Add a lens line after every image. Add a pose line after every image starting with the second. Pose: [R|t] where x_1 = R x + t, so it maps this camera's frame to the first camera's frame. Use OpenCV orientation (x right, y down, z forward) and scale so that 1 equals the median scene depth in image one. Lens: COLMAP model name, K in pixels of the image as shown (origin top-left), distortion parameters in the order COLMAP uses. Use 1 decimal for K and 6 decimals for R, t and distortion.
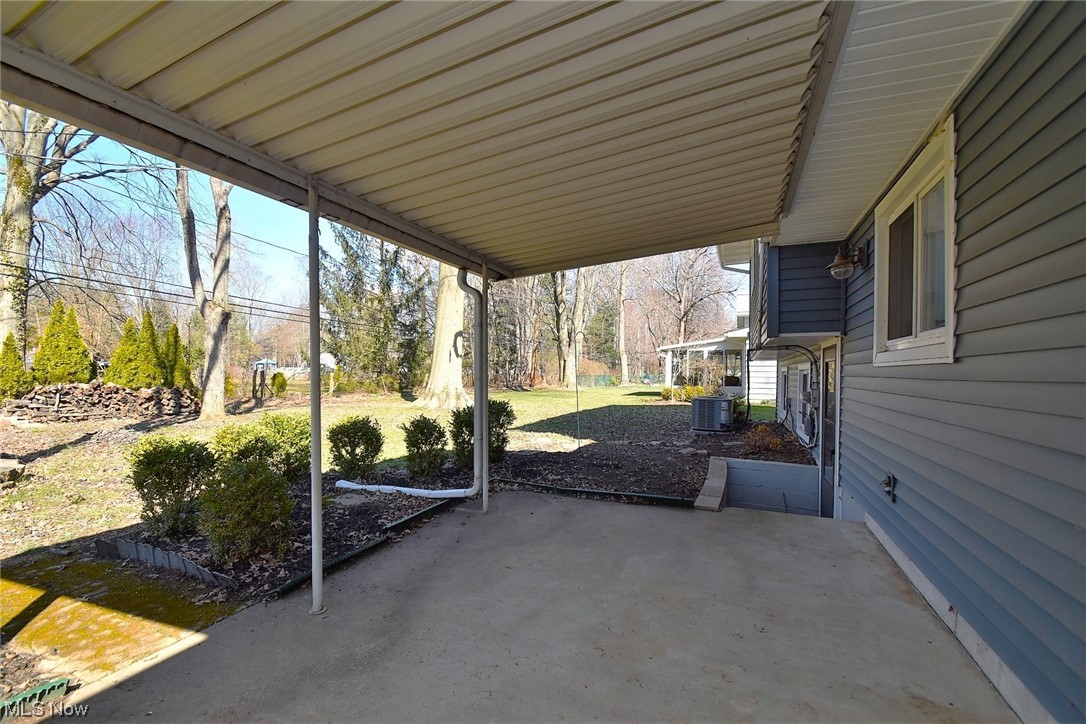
lens RADIAL K [[464.9, 0, 541.3], [0, 464.9, 374.2], [0, 0, 1]] dist [0.017215, -0.014722]
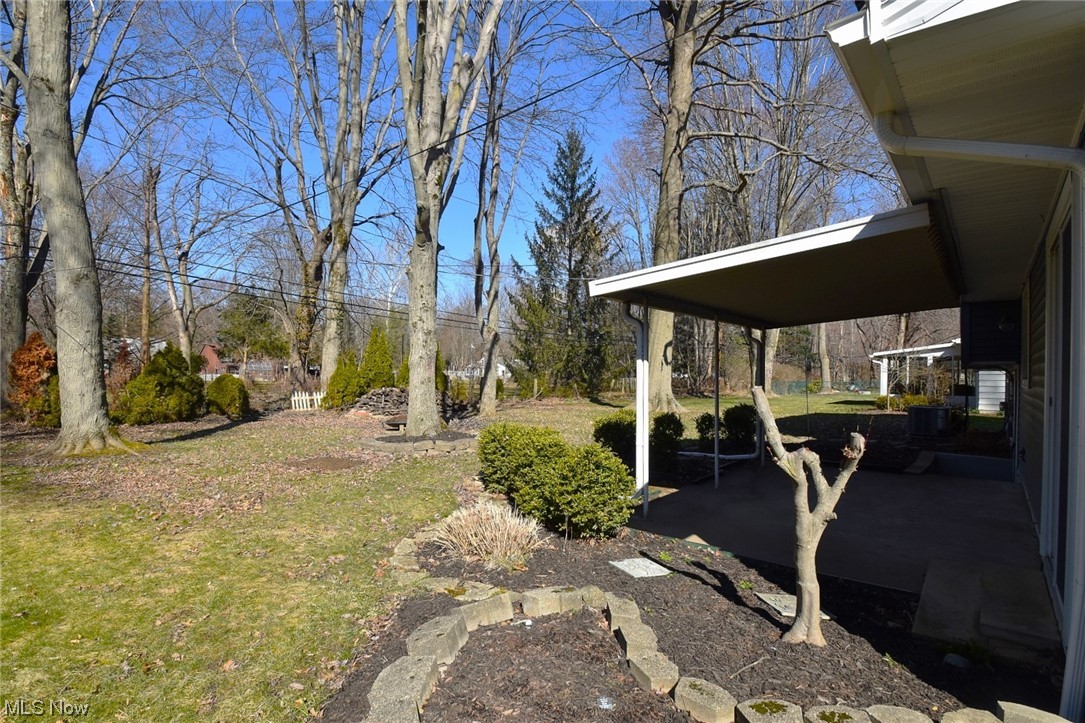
lens RADIAL K [[521.7, 0, 543.5], [0, 521.7, 373.7], [0, 0, 1]] dist [-0.000892, -0.000392]
pose [[0.951921, 0.000308, -0.306343, -0.063403], [-0.002711, 0.999969, -0.007420, -0.007743], [0.306331, 0.007894, 0.951892, -0.231239]]
